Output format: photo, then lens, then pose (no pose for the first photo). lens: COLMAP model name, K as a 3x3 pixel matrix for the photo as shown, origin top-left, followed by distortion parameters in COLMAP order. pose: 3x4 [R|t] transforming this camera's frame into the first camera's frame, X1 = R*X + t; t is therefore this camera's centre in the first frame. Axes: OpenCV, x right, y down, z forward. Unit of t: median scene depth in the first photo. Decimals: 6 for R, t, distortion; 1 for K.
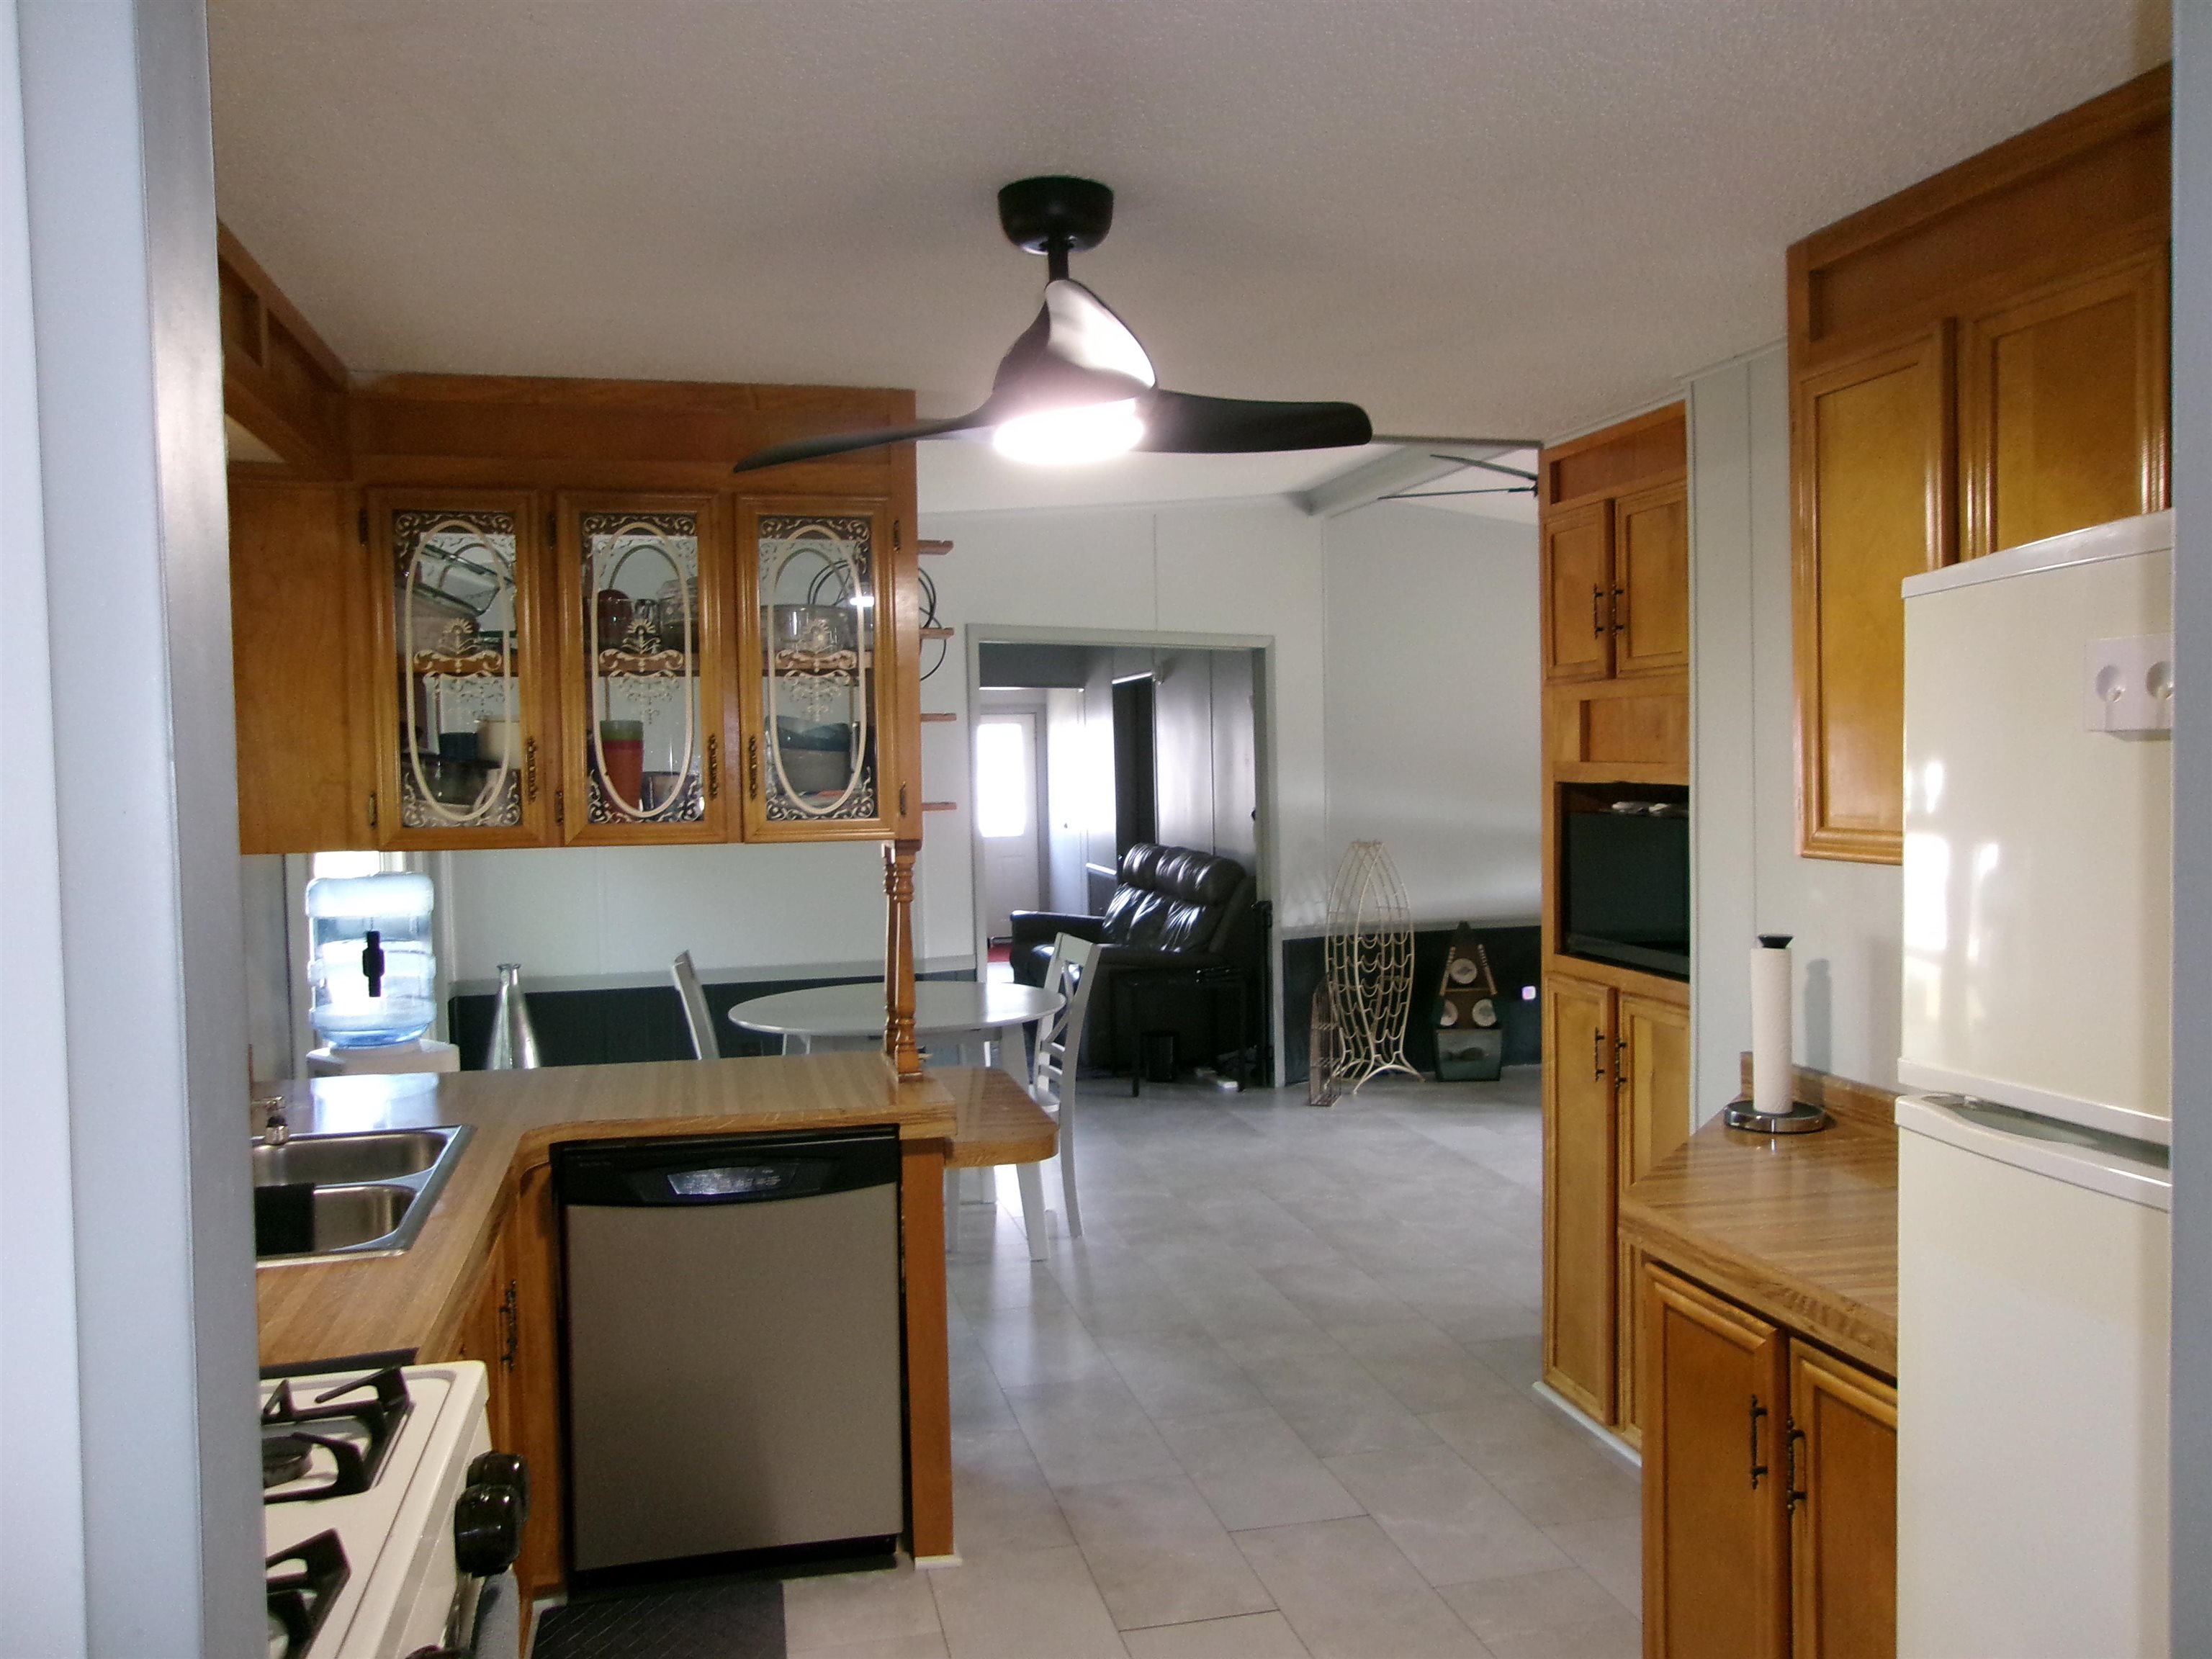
lens RADIAL K [[1709.4, 0, 1095.6], [0, 1709.4, 828.6], [0, 0, 1]] dist [-0.000852, 0.005184]
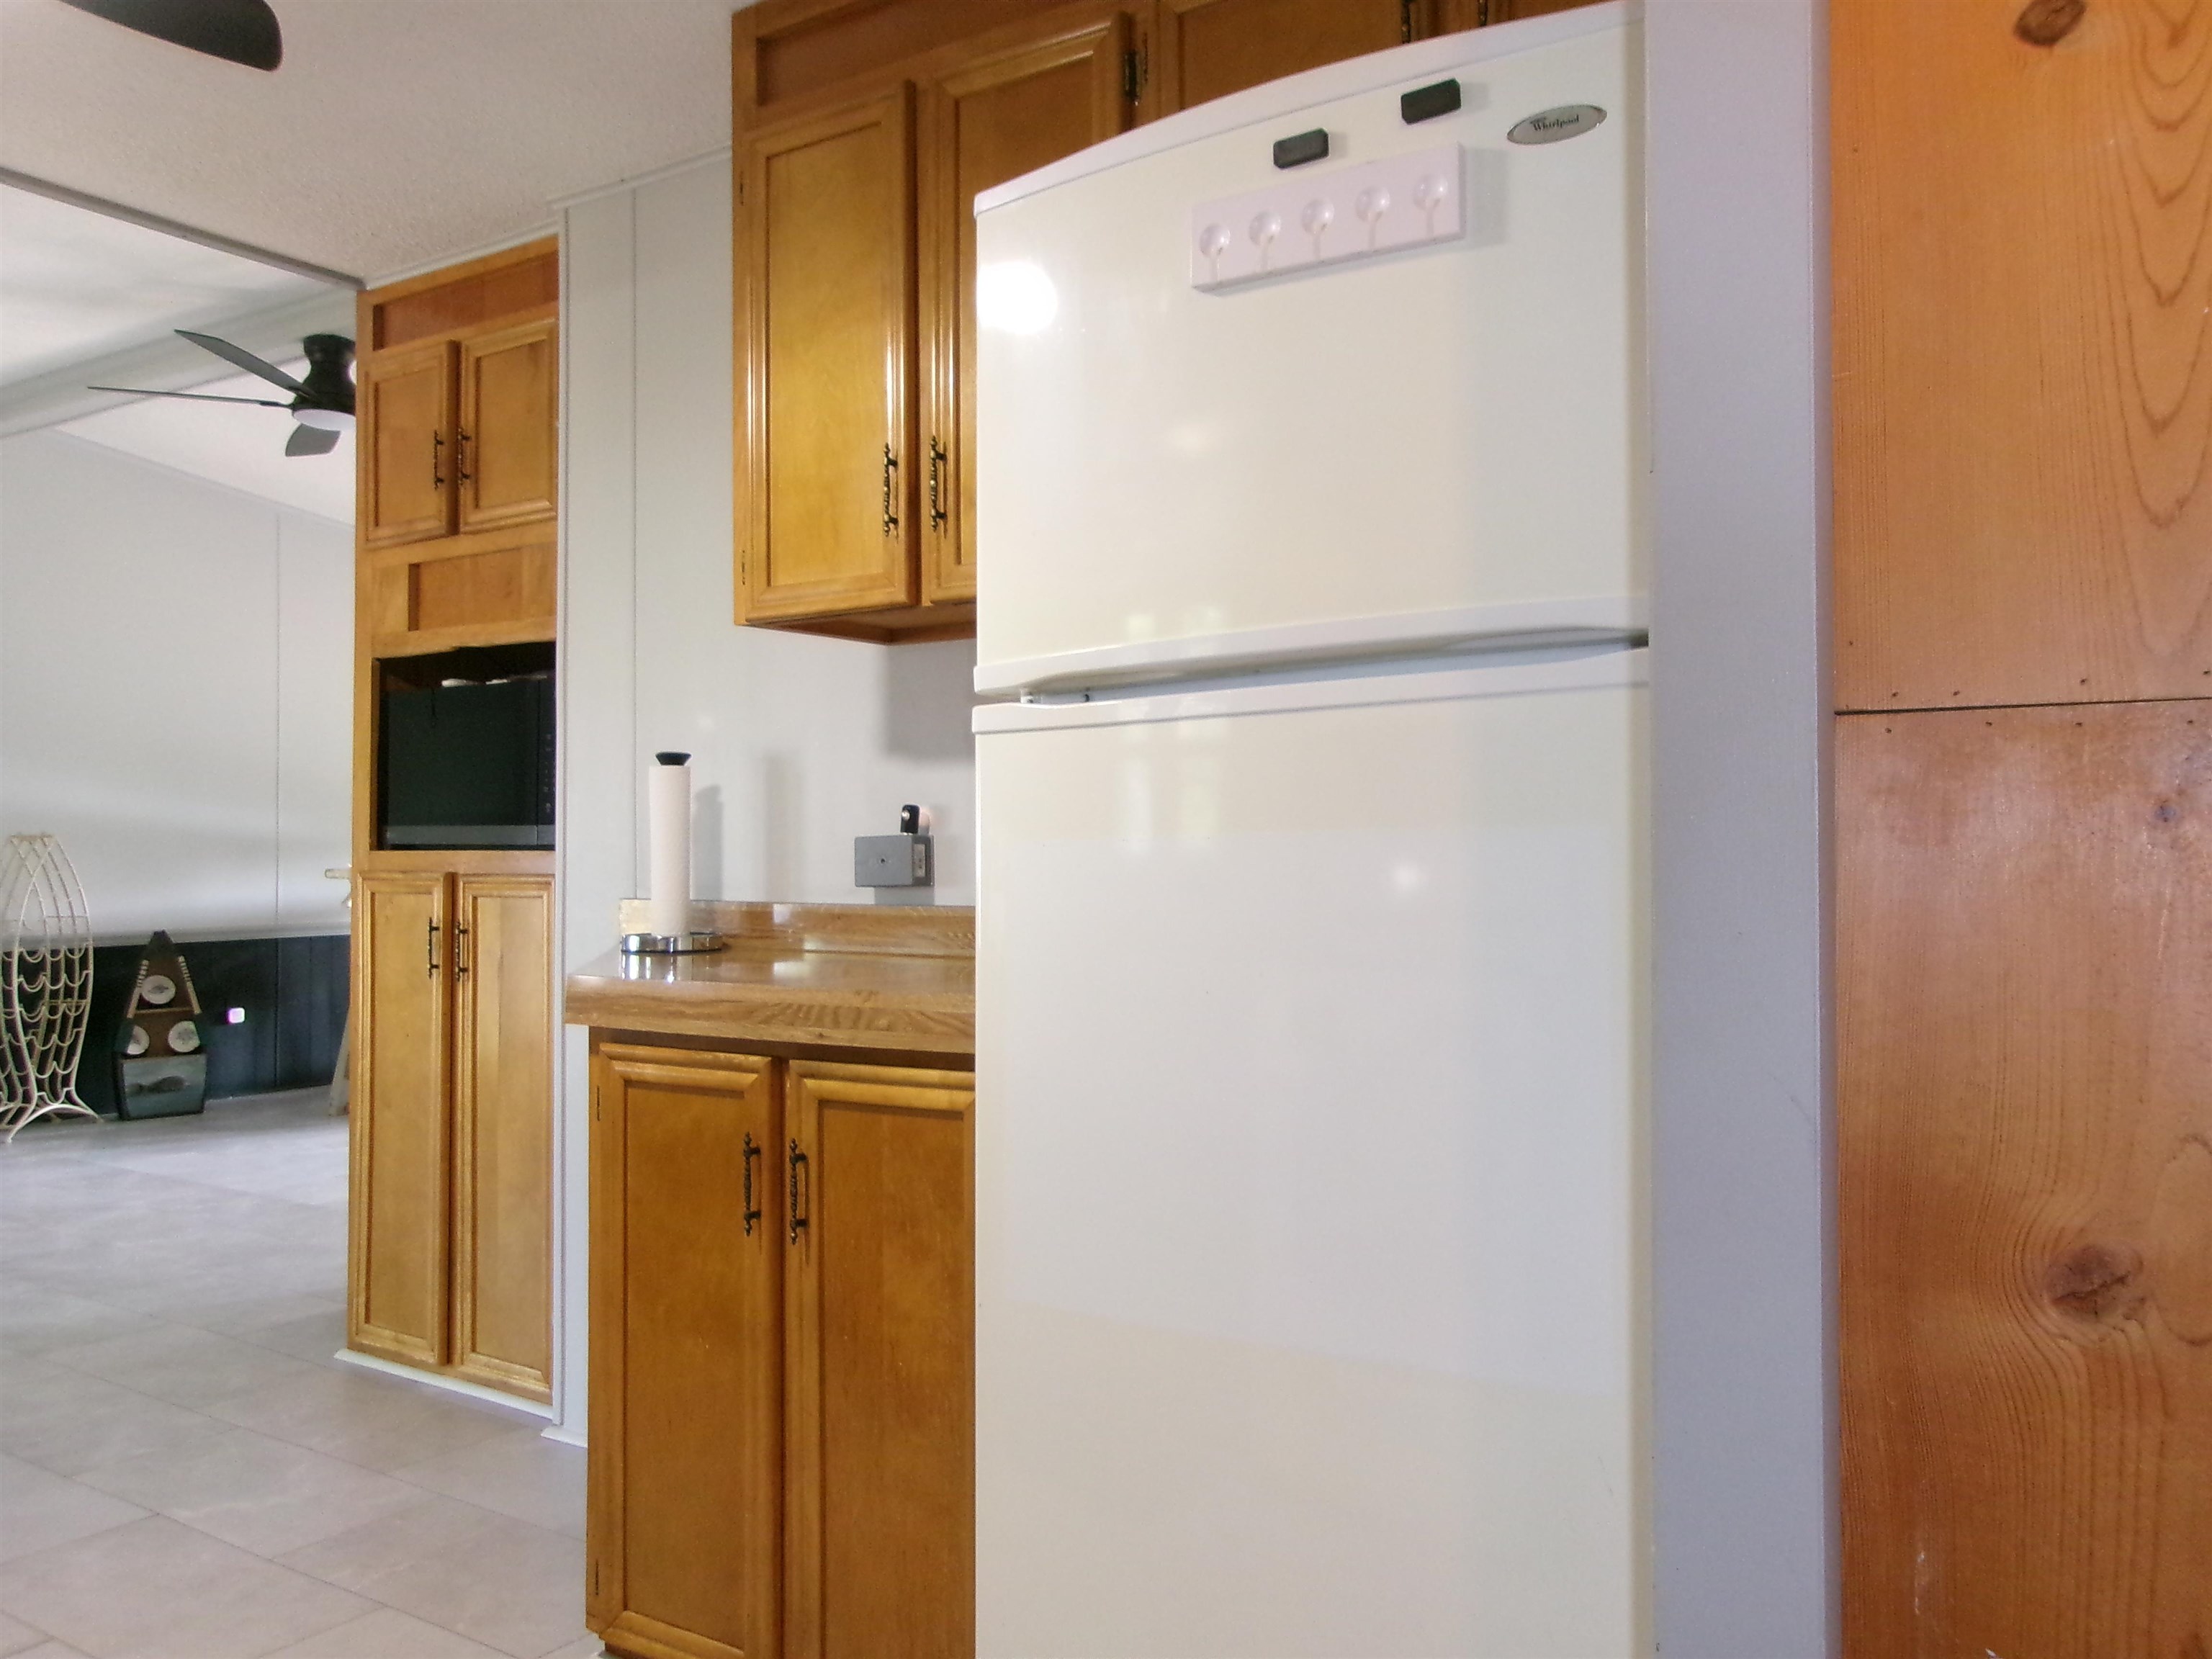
lens RADIAL K [[1709.4, 0, 1095.6], [0, 1709.4, 828.6], [0, 0, 1]] dist [-0.000852, 0.005184]
pose [[0.723726, 0.036444, 0.689125, -0.073966], [0.015038, 0.997535, -0.068548, 0.137251], [-0.689924, 0.059973, 0.721393, 0.111416]]
